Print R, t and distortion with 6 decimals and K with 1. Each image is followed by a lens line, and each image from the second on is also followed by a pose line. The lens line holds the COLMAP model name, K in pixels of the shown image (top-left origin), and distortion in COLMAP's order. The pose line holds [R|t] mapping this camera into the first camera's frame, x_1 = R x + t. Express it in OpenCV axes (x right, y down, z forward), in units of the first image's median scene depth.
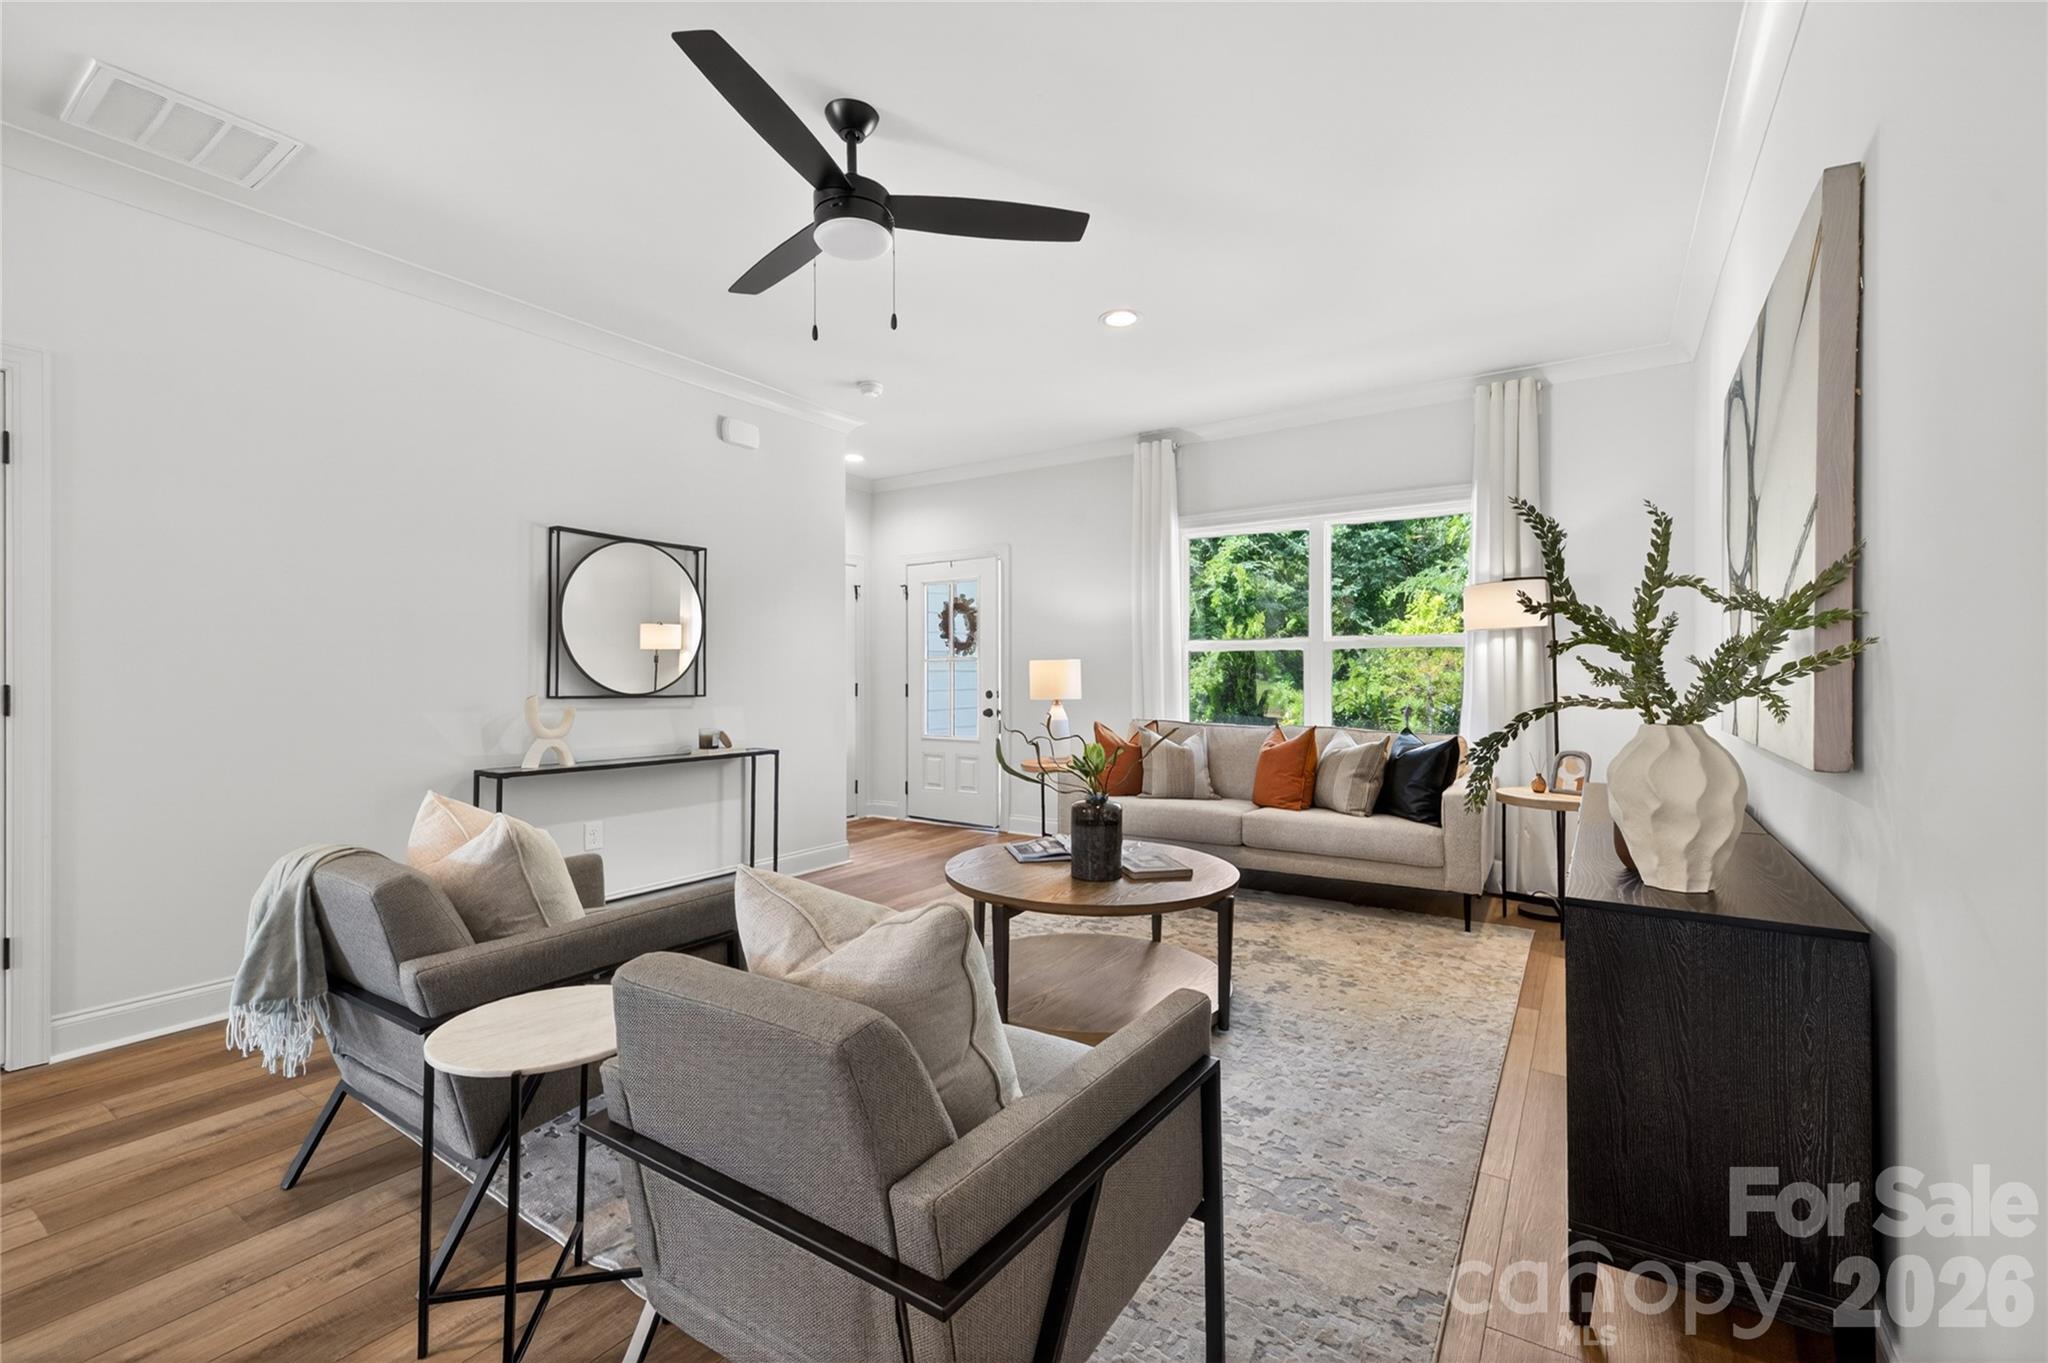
lens RADIAL K [[865.0, 0, 1020.8], [0, 865.0, 672.2], [0, 0, 1]] dist [0.012086, -0.001949]
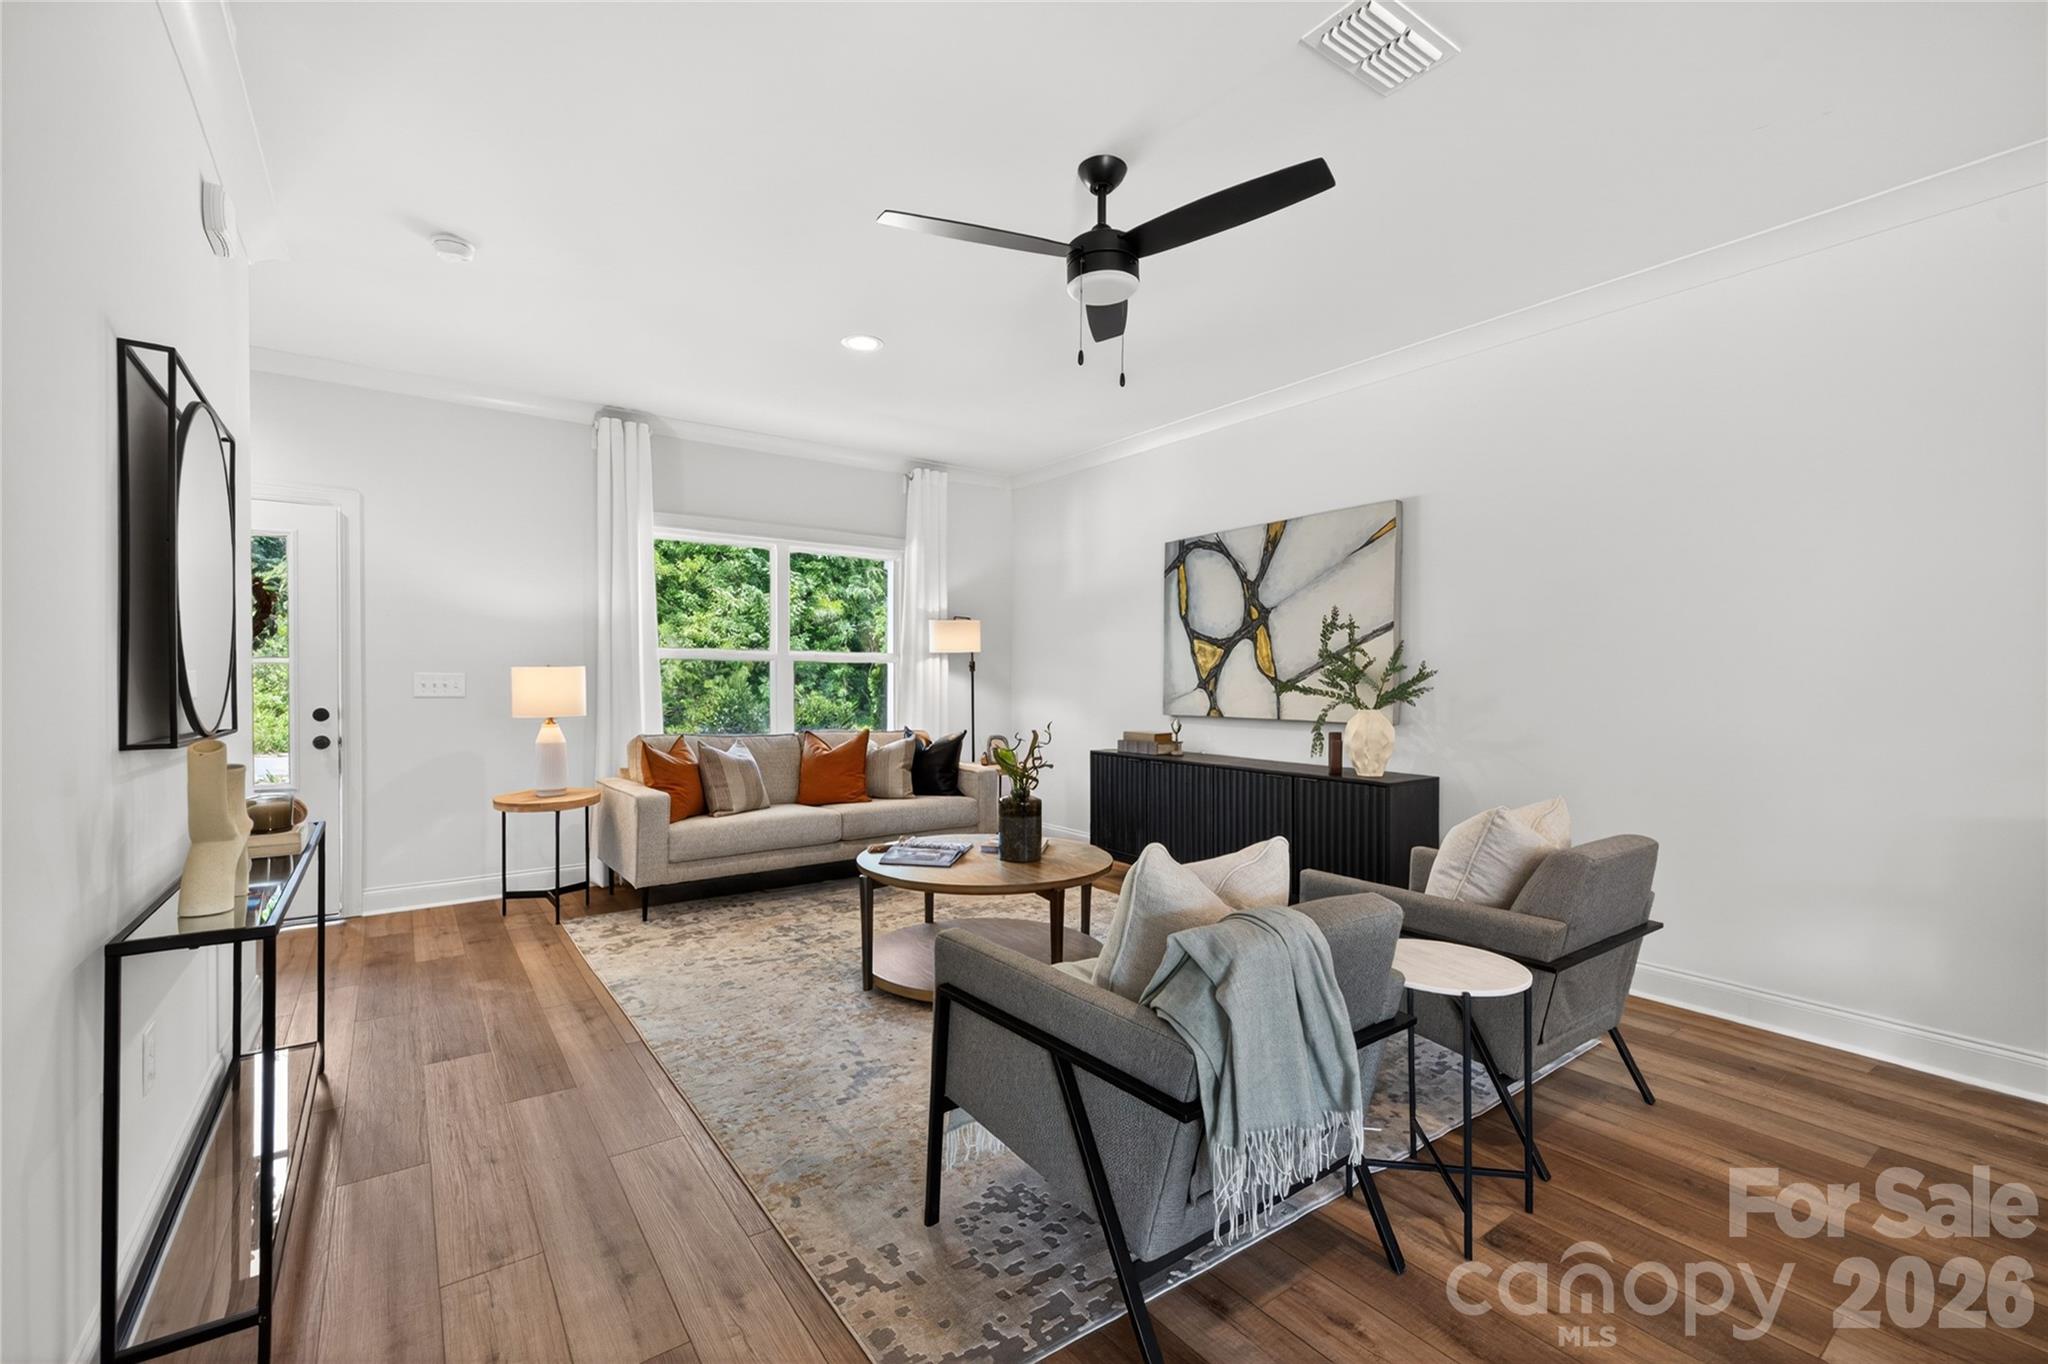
lens RADIAL K [[865.0, 0, 1026.9], [0, 865.0, 675.2], [0, 0, 1]] dist [0.012086, -0.001949]
pose [[0.363185, 0.003149, 0.931712, -0.642166], [-0.001570, 0.999995, -0.002768, -0.005725], [-0.931716, -0.000458, 0.363188, 0.359143]]
